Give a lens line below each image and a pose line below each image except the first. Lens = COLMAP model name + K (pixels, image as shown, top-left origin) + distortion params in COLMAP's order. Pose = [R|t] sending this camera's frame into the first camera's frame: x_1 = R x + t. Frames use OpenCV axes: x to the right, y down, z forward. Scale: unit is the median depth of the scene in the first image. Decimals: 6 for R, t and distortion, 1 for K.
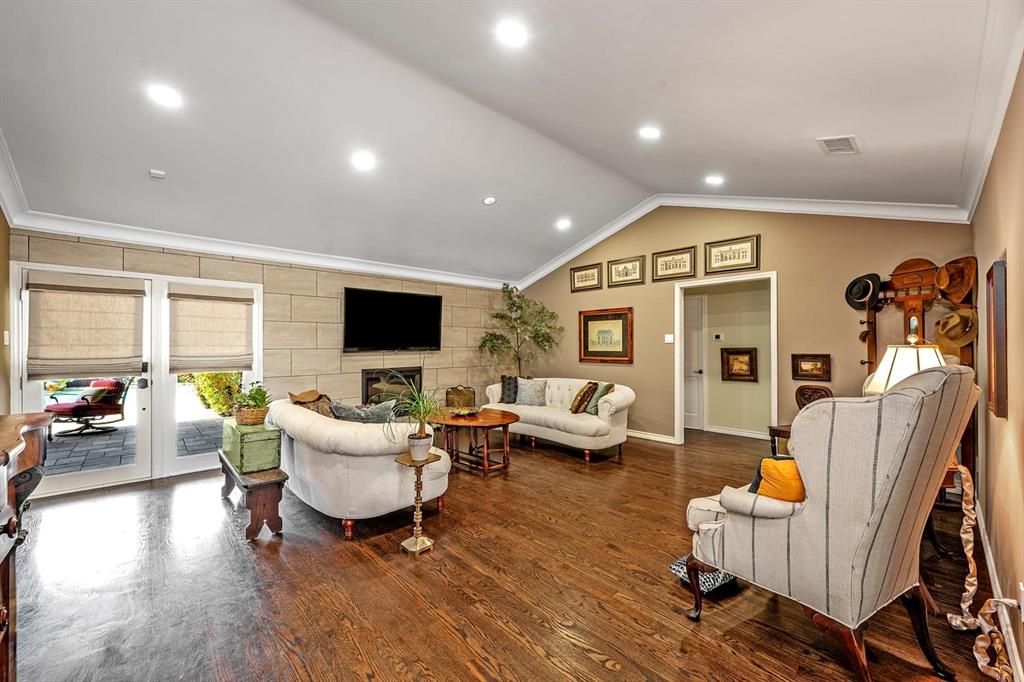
lens RADIAL K [[400.4, 0, 510.2], [0, 400.4, 343.4], [0, 0, 1]] dist [-0.000410, -0.000040]
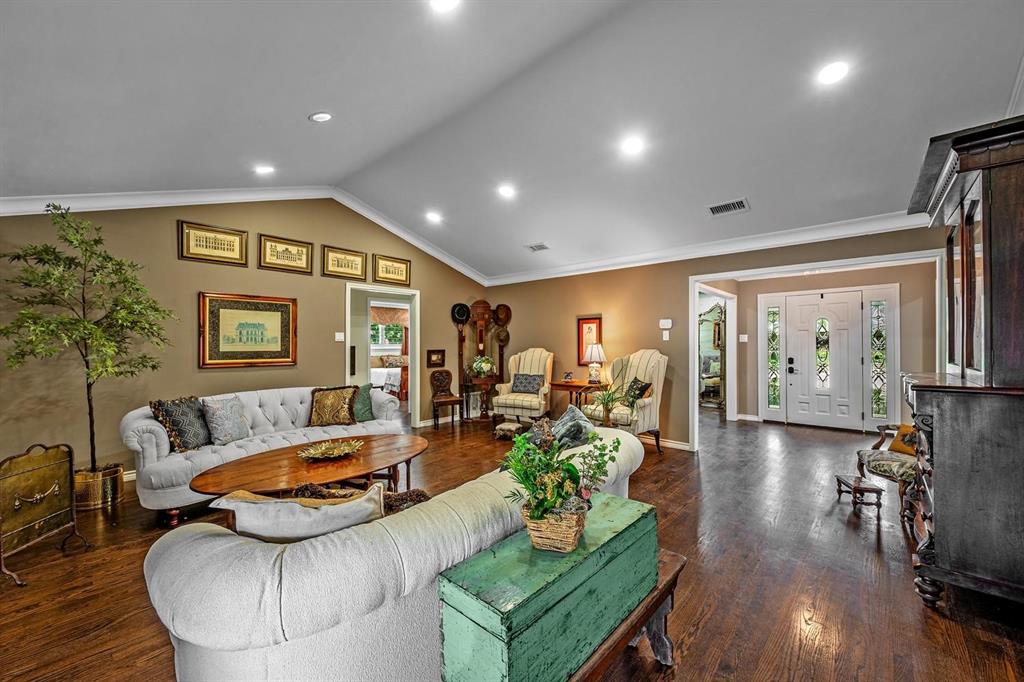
lens RADIAL K [[400.4, 0, 510.2], [0, 400.4, 343.4], [0, 0, 1]] dist [-0.000410, -0.000040]
pose [[-0.061758, 0.010629, 0.998035, -0.581329], [-0.000900, 0.999942, -0.010705, 0.013657], [-0.998091, -0.001559, -0.061745, 0.602314]]
